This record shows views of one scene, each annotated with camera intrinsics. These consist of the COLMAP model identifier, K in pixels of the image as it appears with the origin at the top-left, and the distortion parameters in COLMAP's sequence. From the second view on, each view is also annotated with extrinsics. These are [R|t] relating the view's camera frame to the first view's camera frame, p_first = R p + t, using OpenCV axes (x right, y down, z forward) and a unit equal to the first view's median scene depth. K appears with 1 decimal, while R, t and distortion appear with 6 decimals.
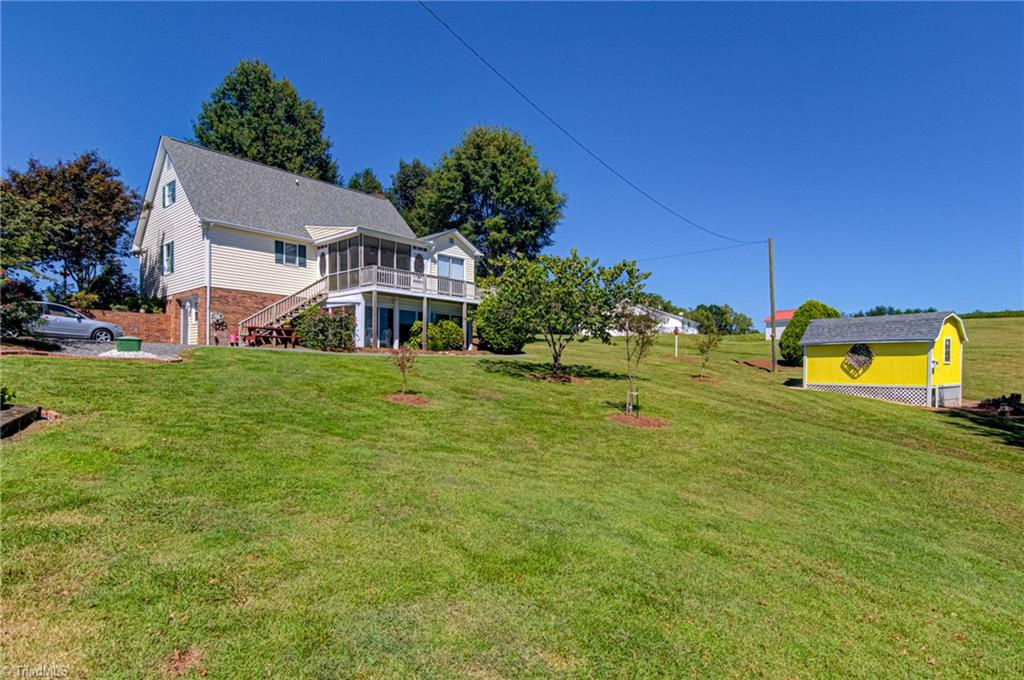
lens RADIAL K [[545.3, 0, 502.7], [0, 545.3, 342.6], [0, 0, 1]] dist [-0.001784, -0.001838]
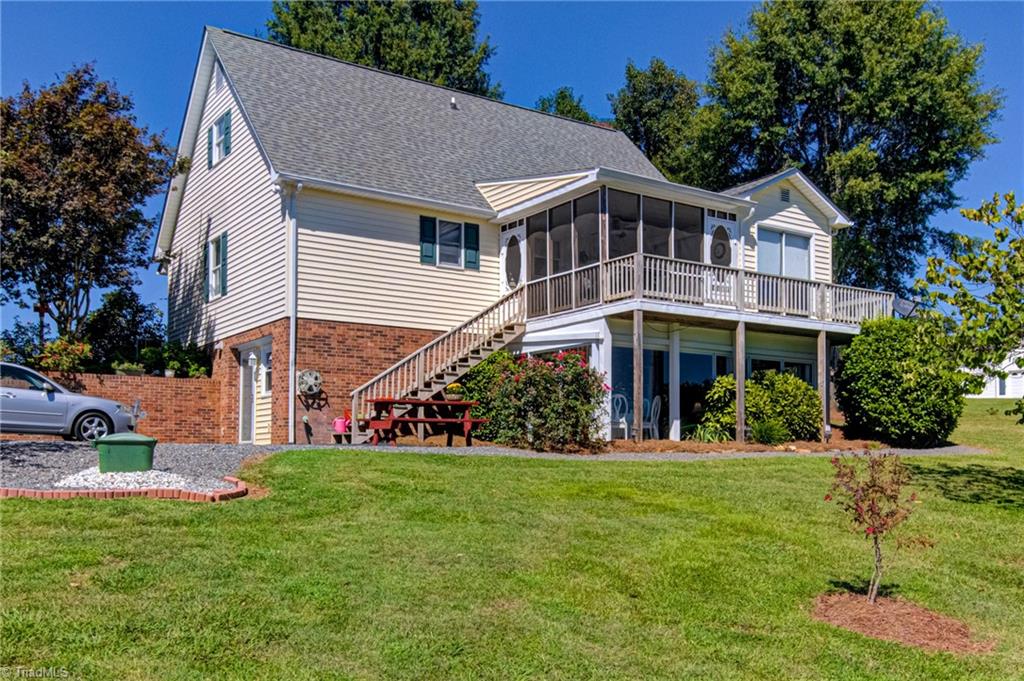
lens RADIAL K [[895.0, 0, 512.0], [0, 895.0, 340.5], [0, 0, 1]] dist [0.003857, 0.005467]
pose [[0.972613, -0.040583, -0.228859, -0.162140], [0.021559, 0.996146, -0.085021, -0.011287], [0.231428, 0.077759, 0.969740, 0.265634]]
